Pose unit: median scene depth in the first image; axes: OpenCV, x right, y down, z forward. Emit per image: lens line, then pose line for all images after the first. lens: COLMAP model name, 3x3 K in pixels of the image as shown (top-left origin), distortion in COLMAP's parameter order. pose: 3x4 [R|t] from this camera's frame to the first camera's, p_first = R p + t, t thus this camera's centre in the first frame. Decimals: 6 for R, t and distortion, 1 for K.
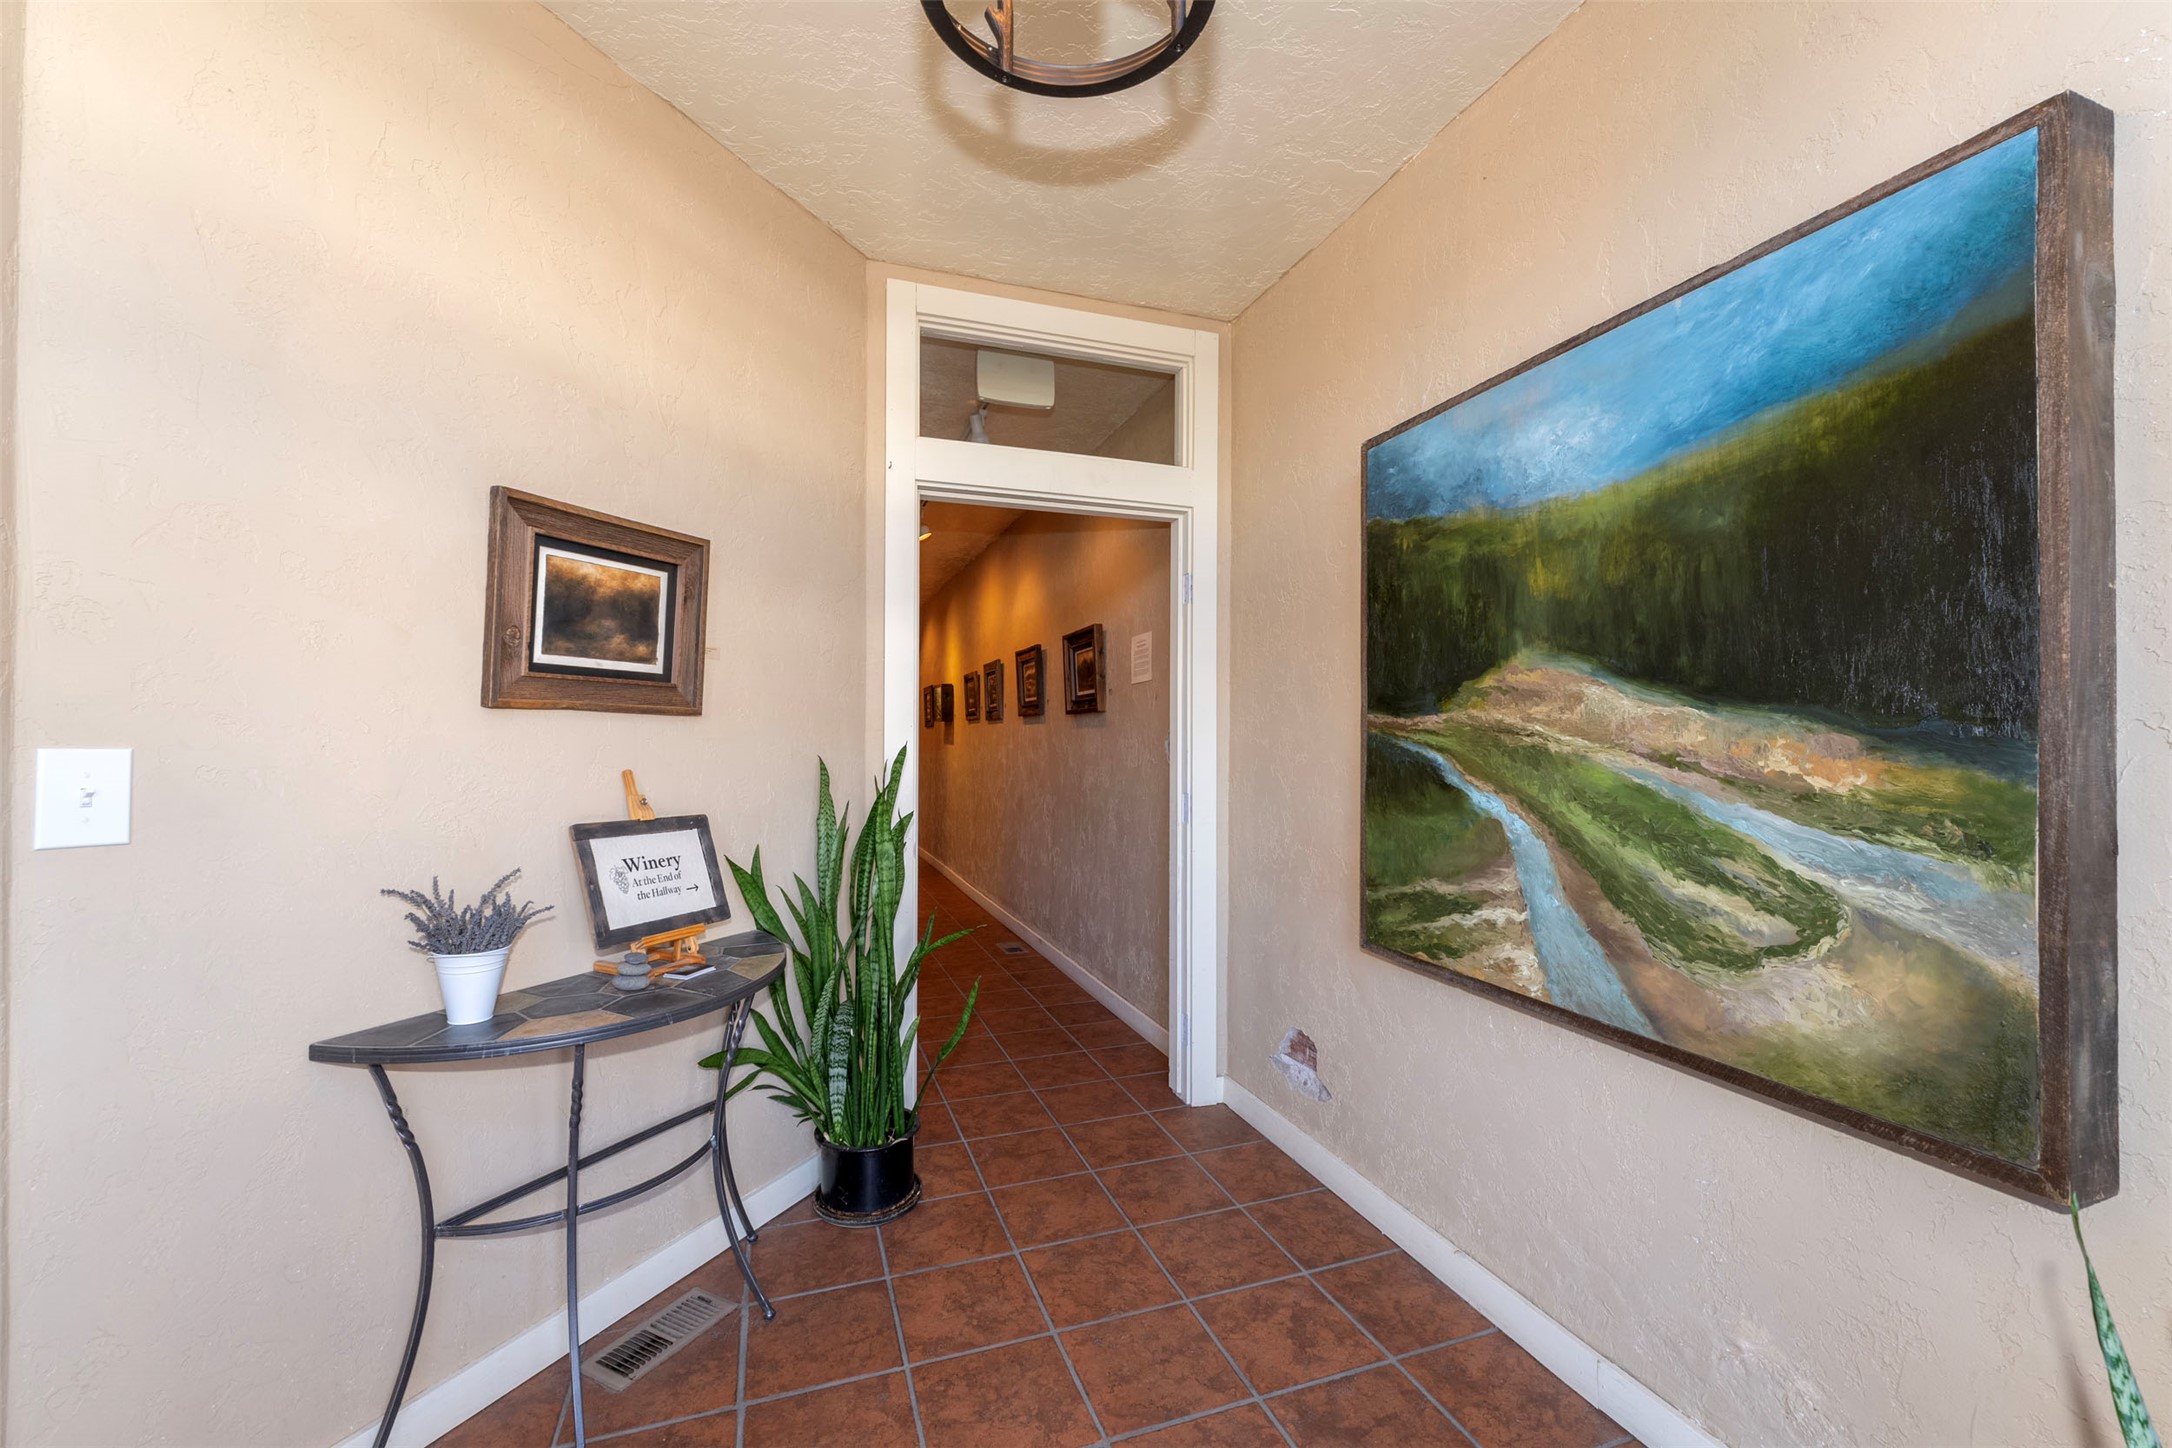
lens RADIAL K [[879.5, 0, 1084.4], [0, 879.5, 723.3], [0, 0, 1]] dist [0.000130, 0.000000]
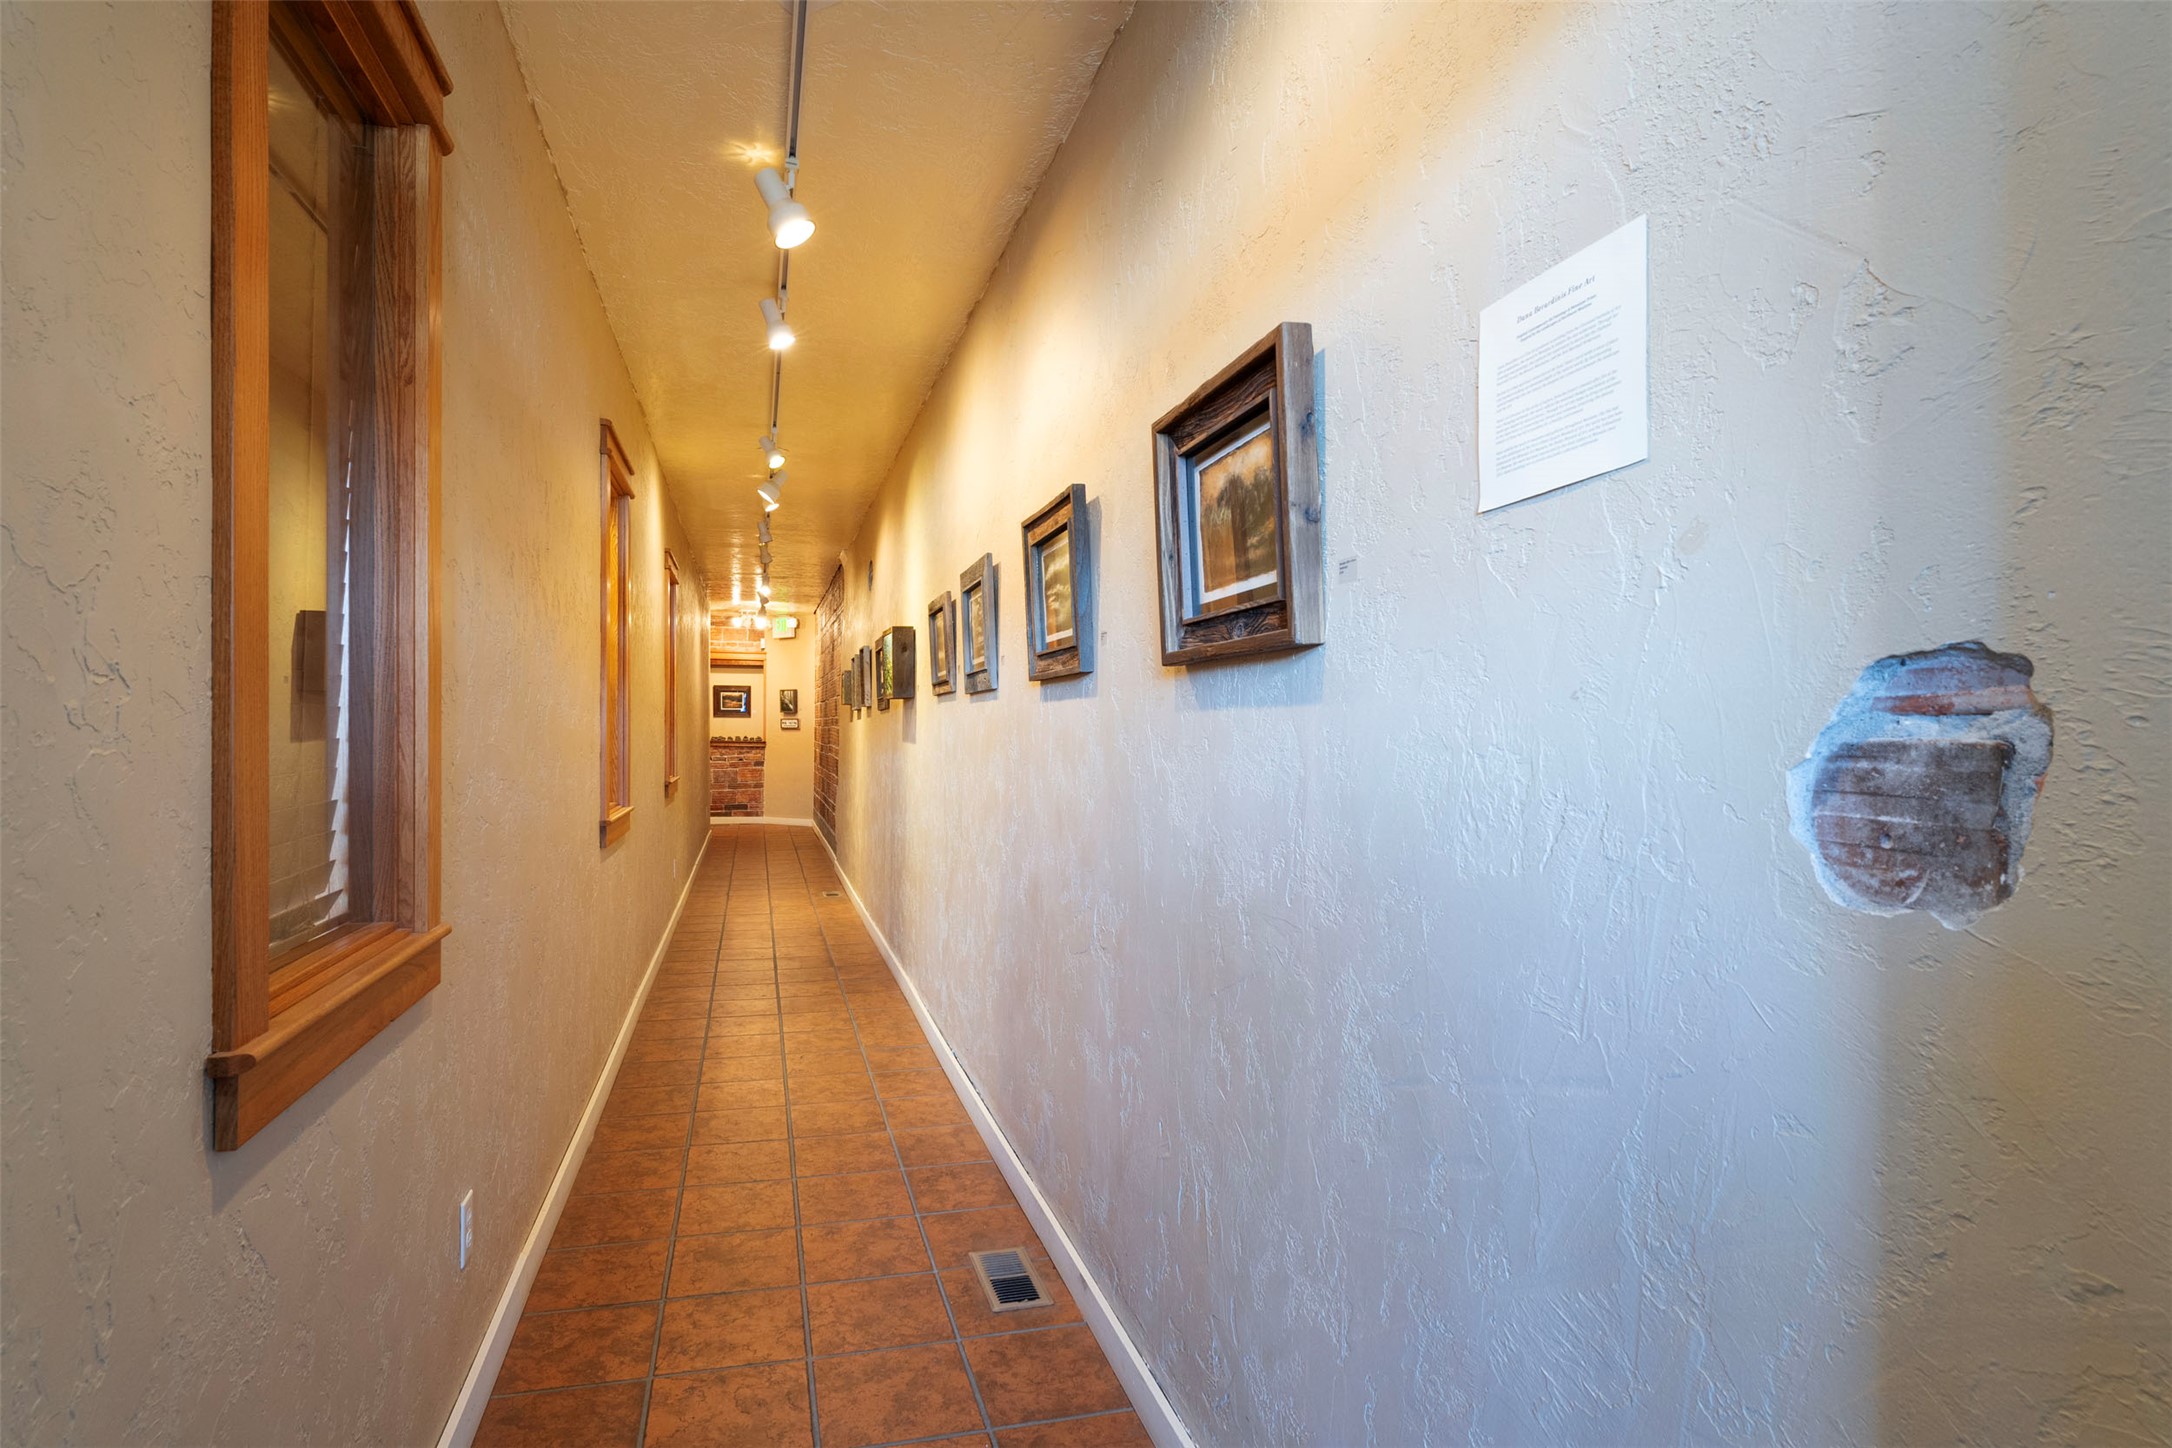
lens RADIAL K [[1069.4, 0, 1086.1], [0, 1069.4, 725.3], [0, 0, 1]] dist [-0.000137, -0.000002]
pose [[0.999048, -0.004407, -0.043394, -0.029017], [0.005139, 0.999846, 0.016763, 0.004890], [0.043314, -0.016970, 0.998917, 0.527616]]
